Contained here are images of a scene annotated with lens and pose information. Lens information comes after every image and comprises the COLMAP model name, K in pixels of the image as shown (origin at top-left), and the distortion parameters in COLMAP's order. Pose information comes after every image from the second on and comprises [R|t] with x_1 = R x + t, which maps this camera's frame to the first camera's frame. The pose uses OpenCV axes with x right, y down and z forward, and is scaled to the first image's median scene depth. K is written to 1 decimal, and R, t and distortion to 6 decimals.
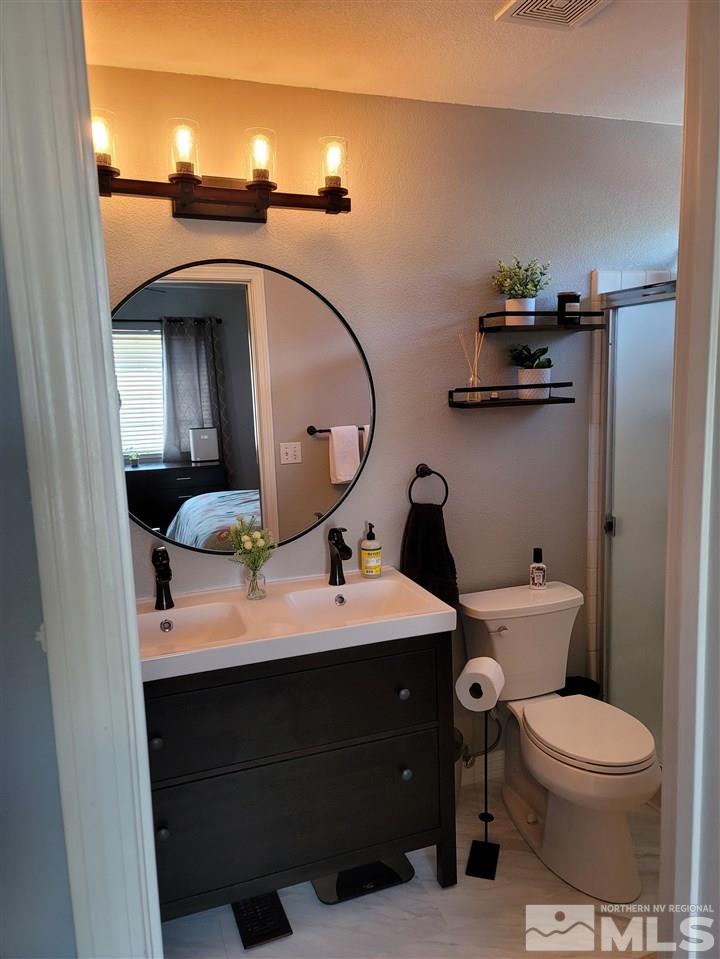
lens RADIAL K [[702.8, 0, 367.6], [0, 702.8, 482.4], [0, 0, 1]] dist [0.074485, -0.054748]
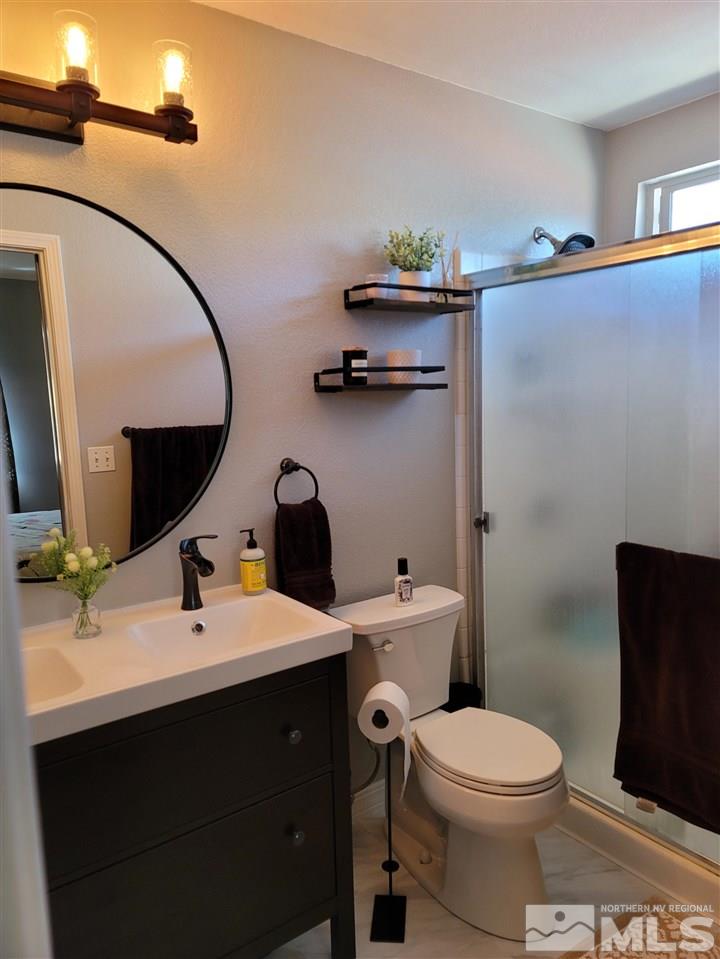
lens RADIAL K [[702.8, 0, 372.9], [0, 702.8, 484.0], [0, 0, 1]] dist [0.074485, -0.054748]
pose [[0.957669, -0.033850, 0.285876, -0.074320], [0.040259, 0.999052, -0.016569, 0.025420], [-0.285044, 0.027376, 0.958123, 0.171129]]
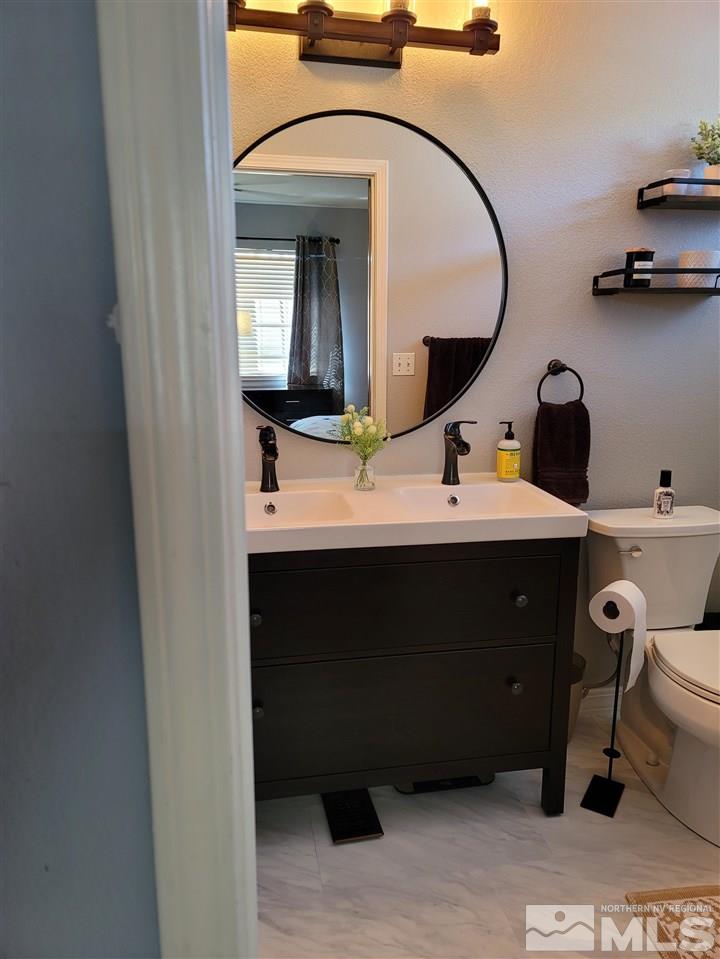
lens RADIAL K [[702.8, 0, 356.5], [0, 702.8, 474.0], [0, 0, 1]] dist [0.074485, -0.054748]
pose [[0.985104, 0.068490, -0.157731, -0.020759], [-0.058558, 0.996048, 0.066782, 0.079914], [0.161682, -0.056551, 0.985221, 0.077521]]
